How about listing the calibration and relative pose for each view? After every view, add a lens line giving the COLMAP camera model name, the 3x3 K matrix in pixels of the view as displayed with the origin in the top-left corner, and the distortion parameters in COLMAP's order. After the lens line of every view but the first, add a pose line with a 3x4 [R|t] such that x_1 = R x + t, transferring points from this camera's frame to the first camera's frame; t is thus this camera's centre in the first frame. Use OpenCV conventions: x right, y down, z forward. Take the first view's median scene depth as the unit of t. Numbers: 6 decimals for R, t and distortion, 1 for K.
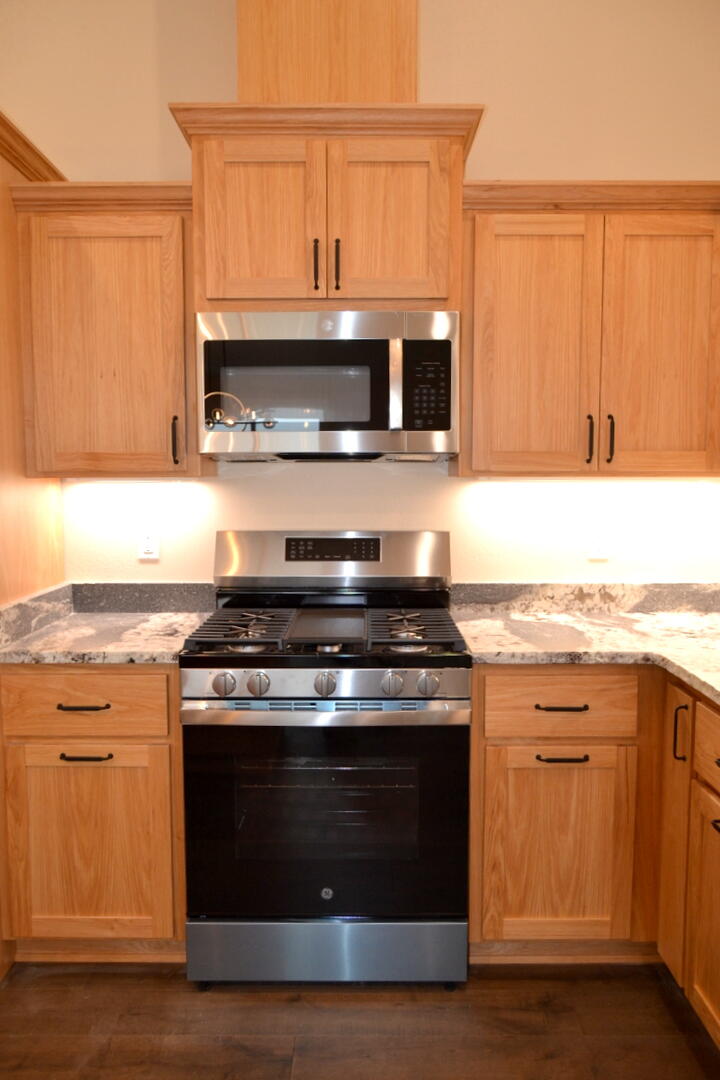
lens RADIAL K [[863.8, 0, 359.1], [0, 863.8, 550.3], [0, 0, 1]] dist [-0.011144, -0.006179]
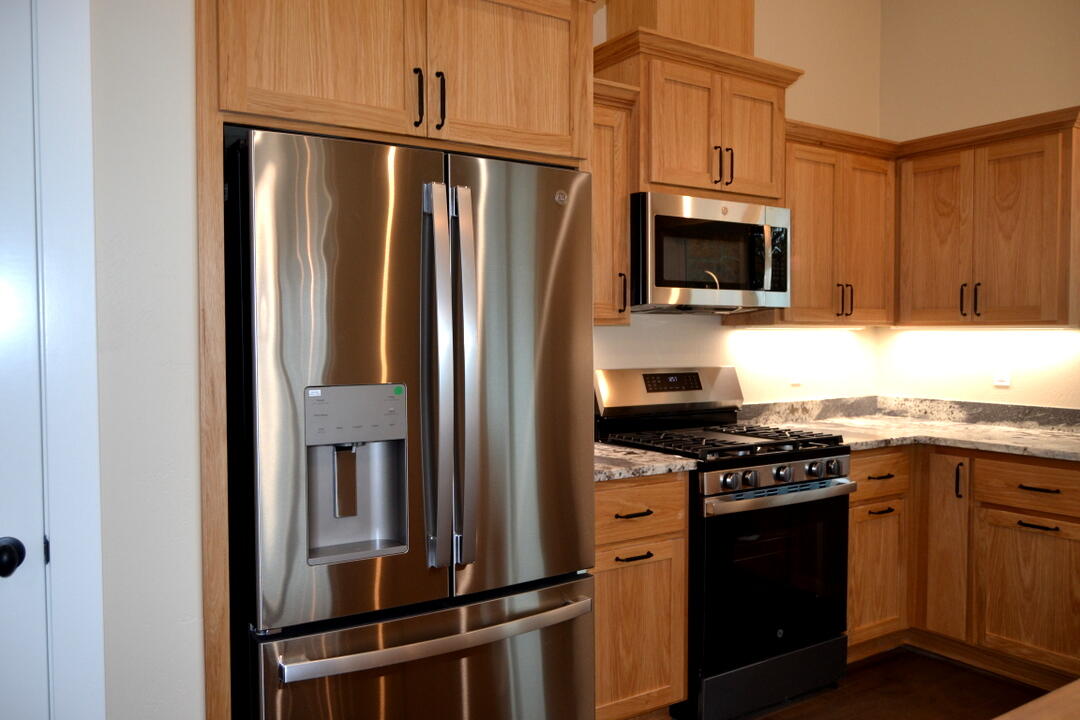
lens RADIAL K [[848.8, 0, 538.1], [0, 848.8, 360.3], [0, 0, 1]] dist [-0.009705, -0.003122]
pose [[0.832836, -0.017155, 0.553254, -1.014225], [0.050913, 0.997657, -0.045706, 0.015801], [-0.551173, 0.066233, 0.831758, 0.081933]]
